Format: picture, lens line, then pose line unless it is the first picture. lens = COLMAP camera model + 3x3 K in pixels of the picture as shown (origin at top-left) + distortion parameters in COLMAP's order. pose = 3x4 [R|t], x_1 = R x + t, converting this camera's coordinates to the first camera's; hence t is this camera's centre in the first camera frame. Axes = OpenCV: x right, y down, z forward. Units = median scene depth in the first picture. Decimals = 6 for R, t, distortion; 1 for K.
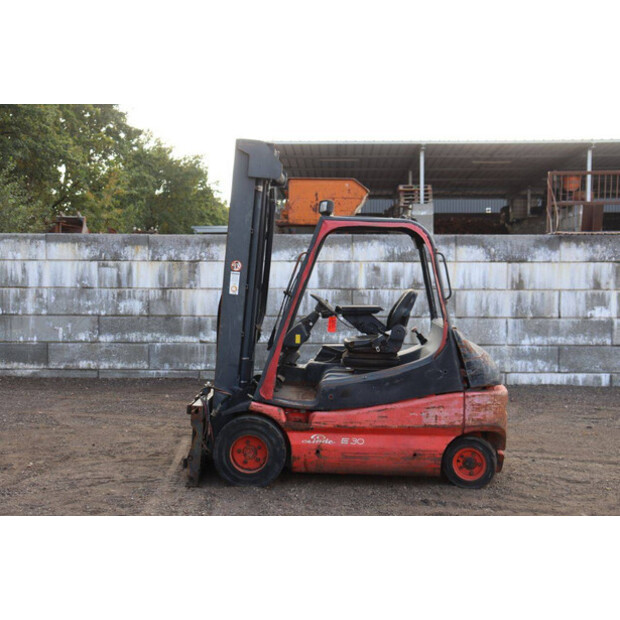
lens RADIAL K [[856.6, 0, 300.2], [0, 856.6, 309.9], [0, 0, 1]] dist [0.042441, 0.000000]
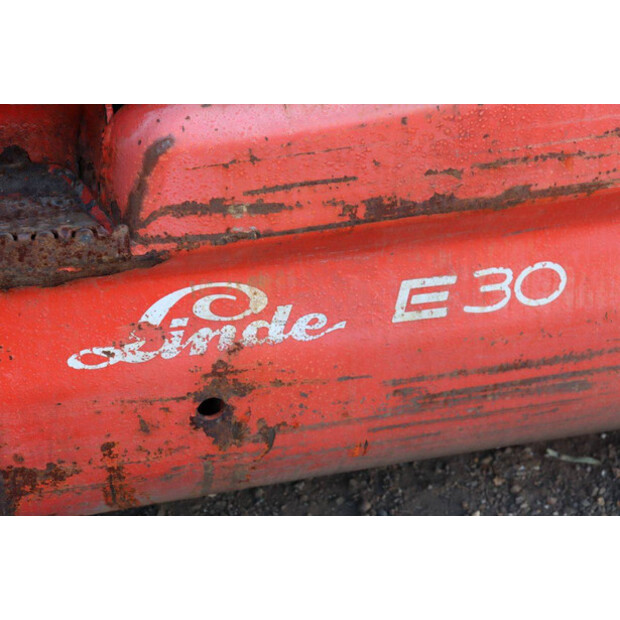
lens RADIAL K [[1155.7, 0, 310.4], [0, 1155.7, 309.2], [0, 0, 1]] dist [0.256256, 0.000000]
pose [[0.956424, -0.170838, 0.236786, -0.002699], [0.003233, 0.817108, 0.576475, 0.051934], [-0.291964, -0.550589, 0.782054, 0.785648]]
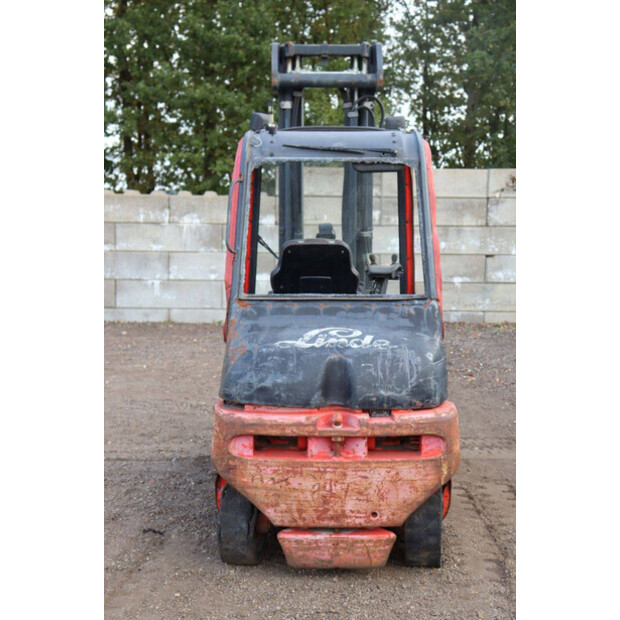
lens RADIAL K [[993.5, 0, 311.4], [0, 993.5, 311.2], [0, 0, 1]] dist [0.086055, 0.000000]
pose [[0.061557, 0.090303, -0.994010, 0.818117], [-0.051545, 0.994857, 0.087188, -0.032829], [0.996772, 0.045869, 0.065895, 0.908950]]
